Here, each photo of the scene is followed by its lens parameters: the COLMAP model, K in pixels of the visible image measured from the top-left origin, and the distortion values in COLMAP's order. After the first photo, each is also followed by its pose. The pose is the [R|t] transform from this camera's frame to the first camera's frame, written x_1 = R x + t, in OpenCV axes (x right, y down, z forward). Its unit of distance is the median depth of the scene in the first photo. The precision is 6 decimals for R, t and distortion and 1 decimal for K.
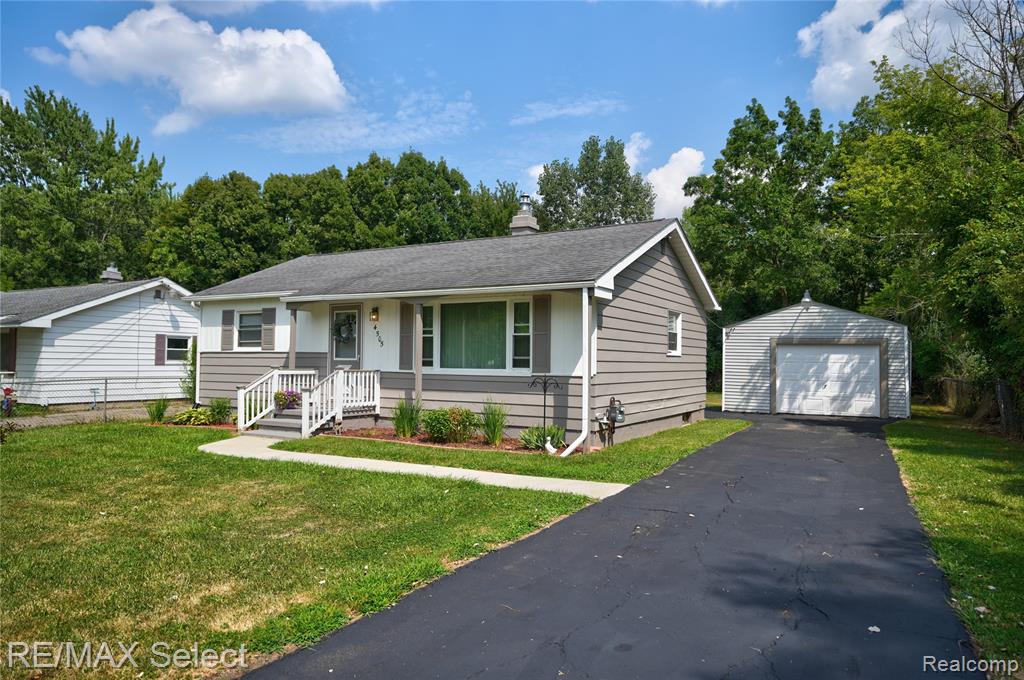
lens RADIAL K [[707.2, 0, 505.2], [0, 707.2, 344.1], [0, 0, 1]] dist [-0.028871, 0.048480]
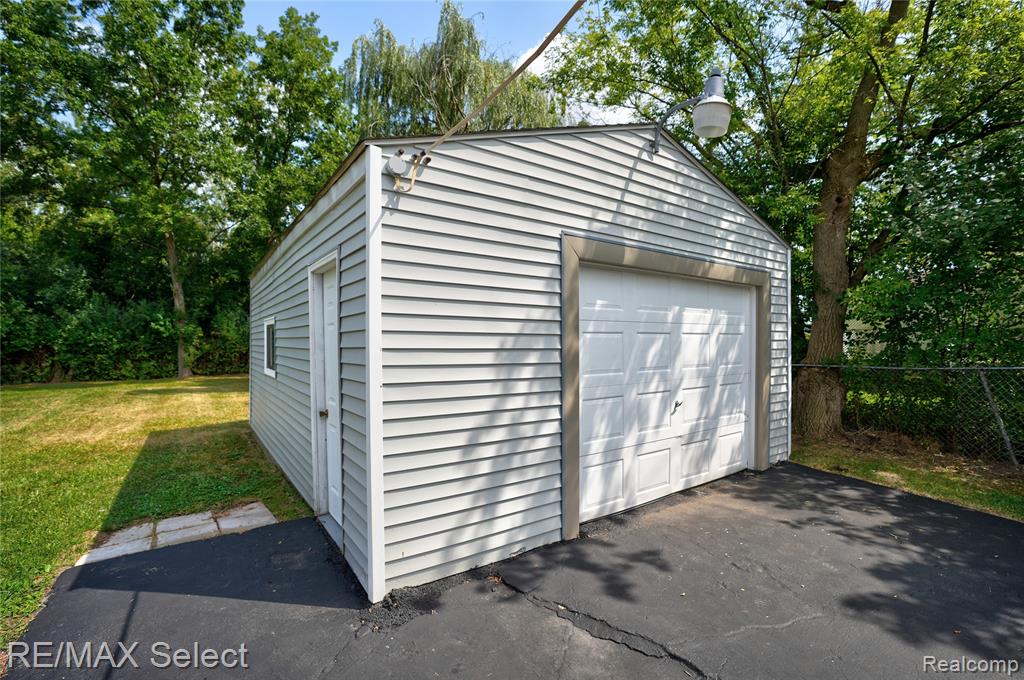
lens RADIAL K [[457.9, 0, 512.0], [0, 457.9, 340.0], [0, 0, 1]] dist [-0.040202, 0.000681]
pose [[0.389661, -0.016033, 0.920819, 0.223371], [-0.019853, 0.999470, 0.025803, 0.025047], [-0.920744, -0.028336, 0.389136, 0.956847]]
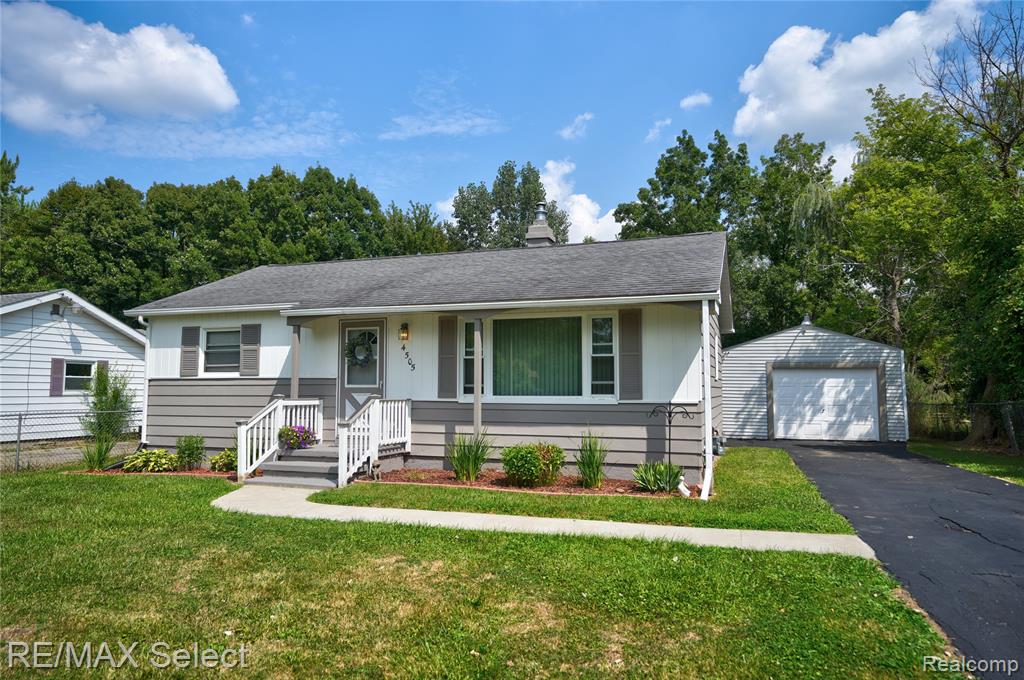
lens RADIAL K [[699.3, 0, 512.0], [0, 699.3, 340.0], [0, 0, 1]] dist [-0.025557, 0.047095]
pose [[0.979969, 0.006048, 0.199059, -0.162771], [0.003083, 0.998958, -0.045532, 0.003860], [-0.199127, 0.045233, 0.978929, 0.121714]]
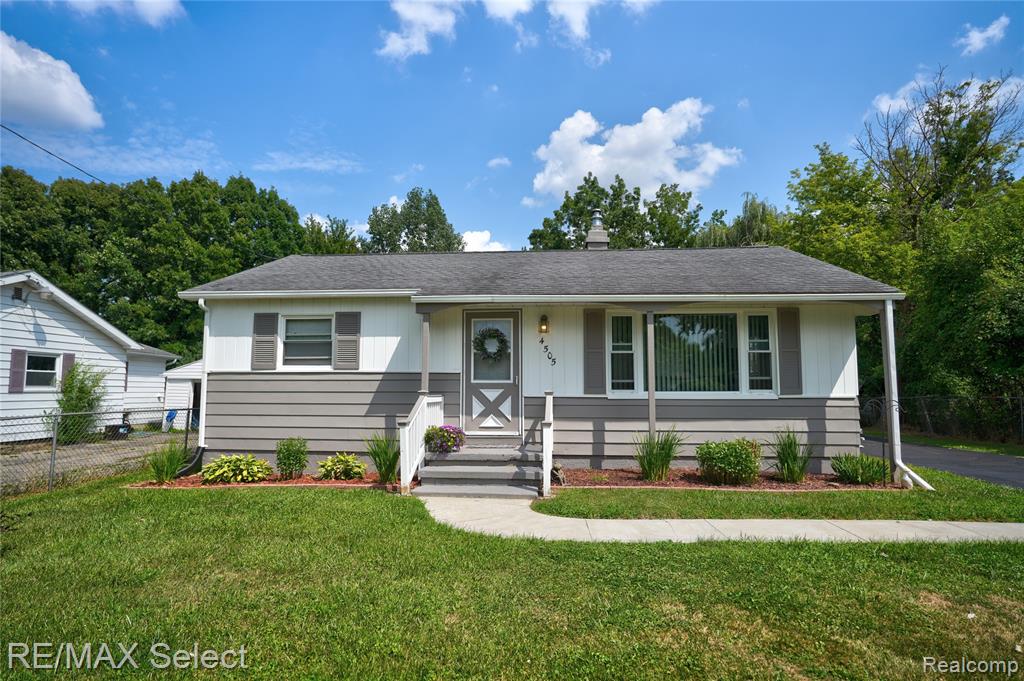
lens RADIAL K [[576.1, 0, 512.0], [0, 576.1, 340.5], [0, 0, 1]] dist [-0.054812, 0.039268]
pose [[0.893076, 0.031099, 0.448829, -0.366552], [-0.004574, 0.998184, -0.060061, 0.010757], [-0.449882, 0.051586, 0.891597, 0.322901]]
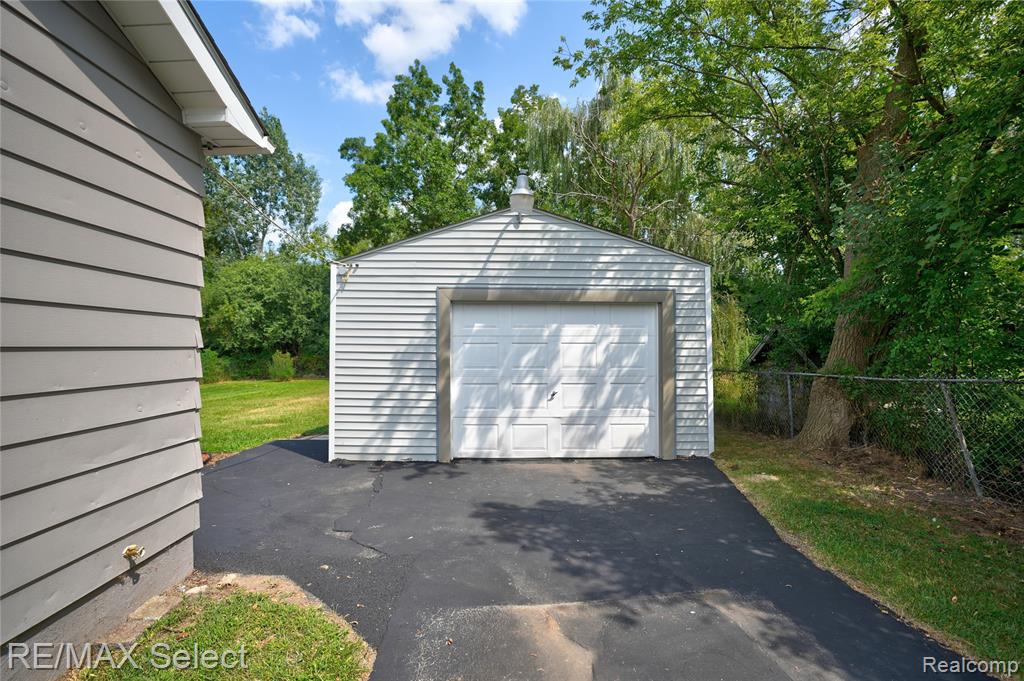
lens RADIAL K [[466.2, 0, 528.3], [0, 466.2, 343.1], [0, 0, 1]] dist [-0.055093, 0.000192]
pose [[0.842593, -0.005739, 0.538521, 0.269046], [-0.002875, 0.999881, 0.015154, 0.021341], [-0.538544, -0.014317, 0.842476, 0.730443]]
